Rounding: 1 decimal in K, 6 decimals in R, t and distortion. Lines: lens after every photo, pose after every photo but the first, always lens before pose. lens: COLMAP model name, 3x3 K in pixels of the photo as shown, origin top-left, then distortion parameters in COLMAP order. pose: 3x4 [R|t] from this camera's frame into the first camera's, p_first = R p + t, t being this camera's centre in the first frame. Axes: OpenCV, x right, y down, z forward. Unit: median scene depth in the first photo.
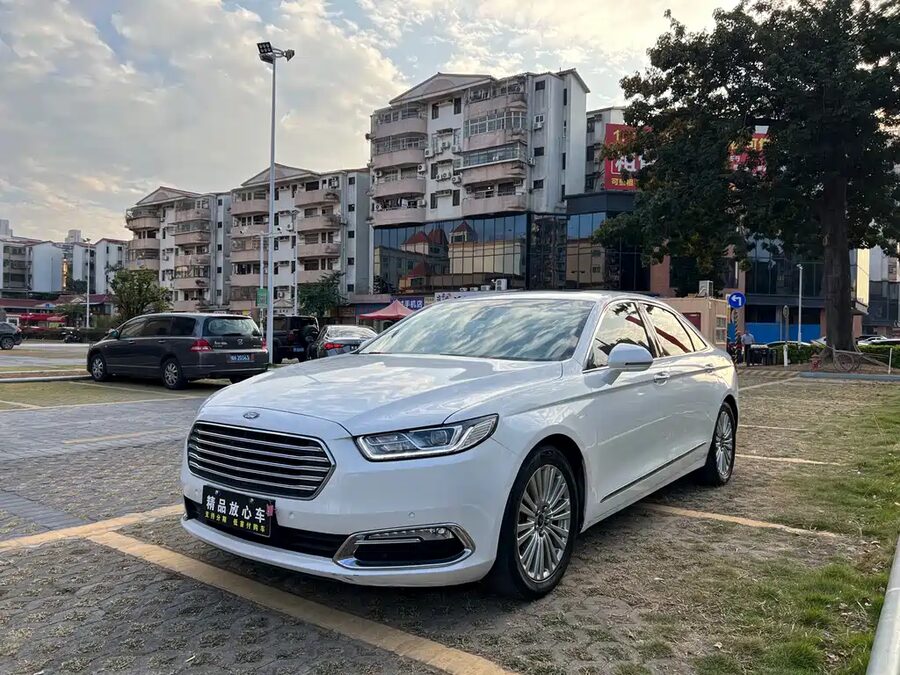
lens RADIAL K [[698.3, 0, 450.0], [0, 698.3, 337.5], [0, 0, 1]] dist [0.003018, 0.001195]
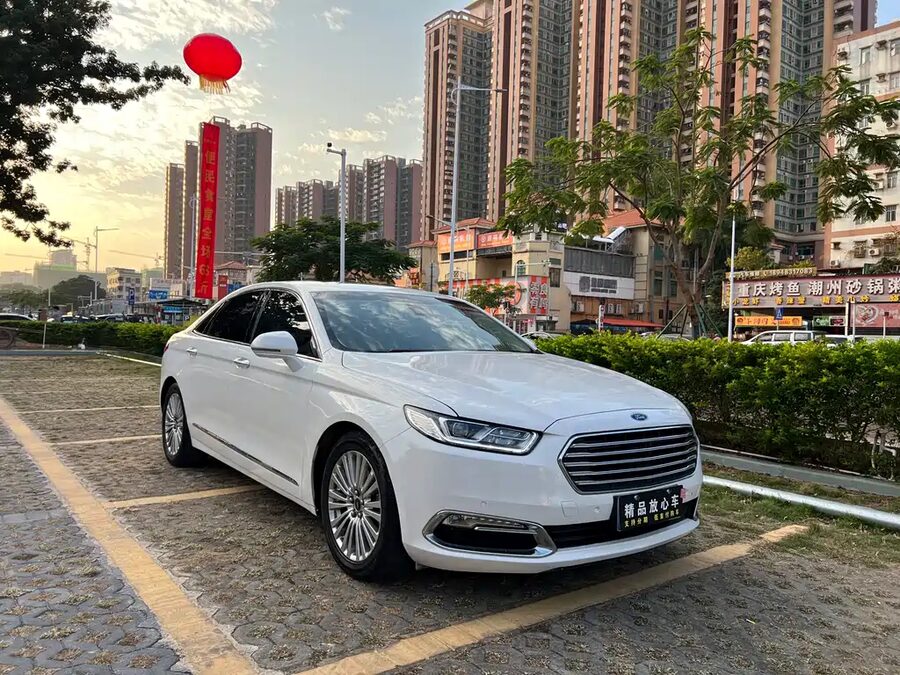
lens RADIAL K [[698.3, 0, 450.0], [0, 698.3, 337.5], [0, 0, 1]] dist [0.003018, 0.001195]
pose [[0.278908, -0.017296, 0.960162, -1.384562], [-0.018726, 0.999550, 0.023445, -0.027192], [-0.960135, -0.024519, 0.278458, 0.994246]]
